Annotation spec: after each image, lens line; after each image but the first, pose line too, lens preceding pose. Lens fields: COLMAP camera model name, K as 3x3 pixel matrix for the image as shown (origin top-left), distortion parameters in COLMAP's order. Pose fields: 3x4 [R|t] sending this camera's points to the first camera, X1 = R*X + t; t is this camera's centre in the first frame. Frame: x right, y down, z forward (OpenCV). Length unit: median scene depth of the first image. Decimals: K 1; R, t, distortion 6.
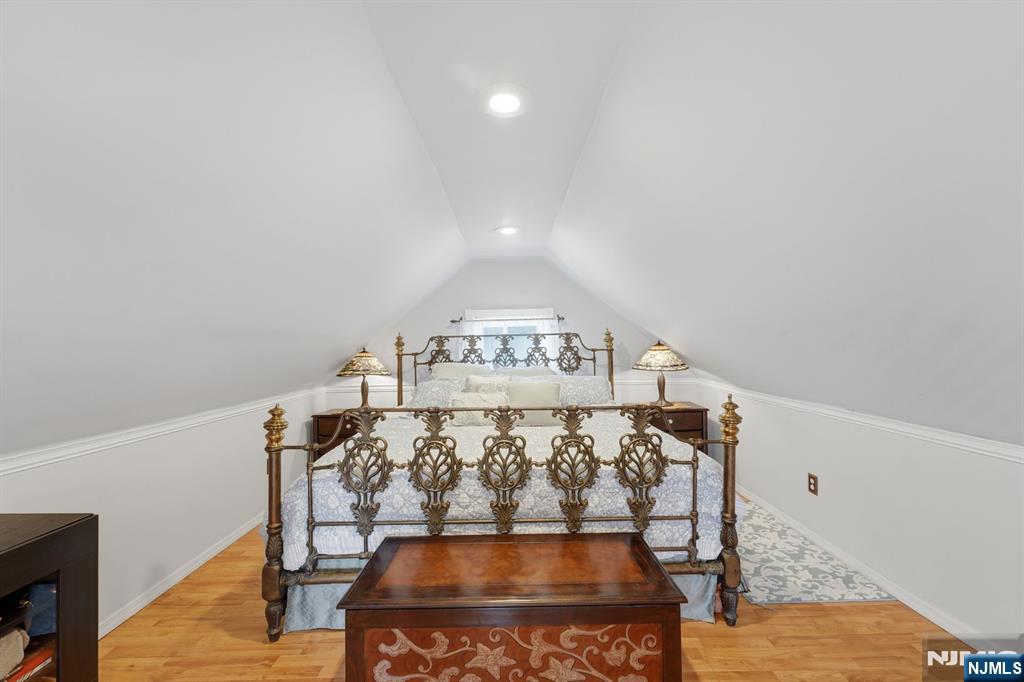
lens RADIAL K [[406.4, 0, 515.7], [0, 406.4, 344.2], [0, 0, 1]] dist [-0.000322, 0.000043]
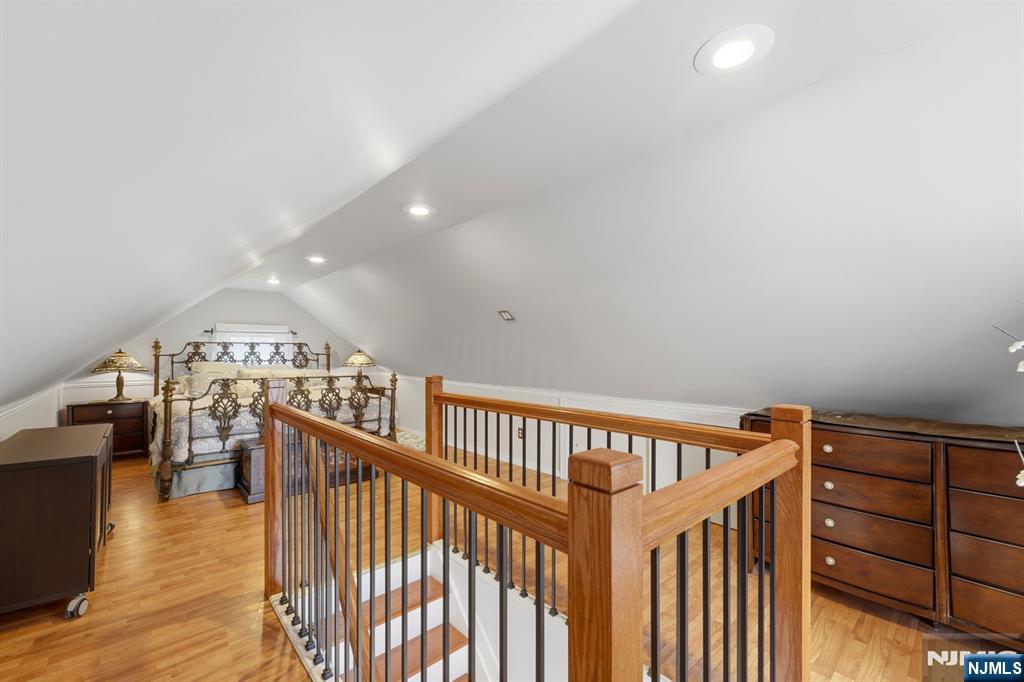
lens RADIAL K [[406.4, 0, 514.9], [0, 406.4, 349.5], [0, 0, 1]] dist [-0.000322, 0.000043]
pose [[0.730413, 0.024853, 0.682553, -0.352811], [-0.016330, 0.999688, -0.018926, 0.014076], [-0.682810, 0.002678, 0.730591, -0.735797]]
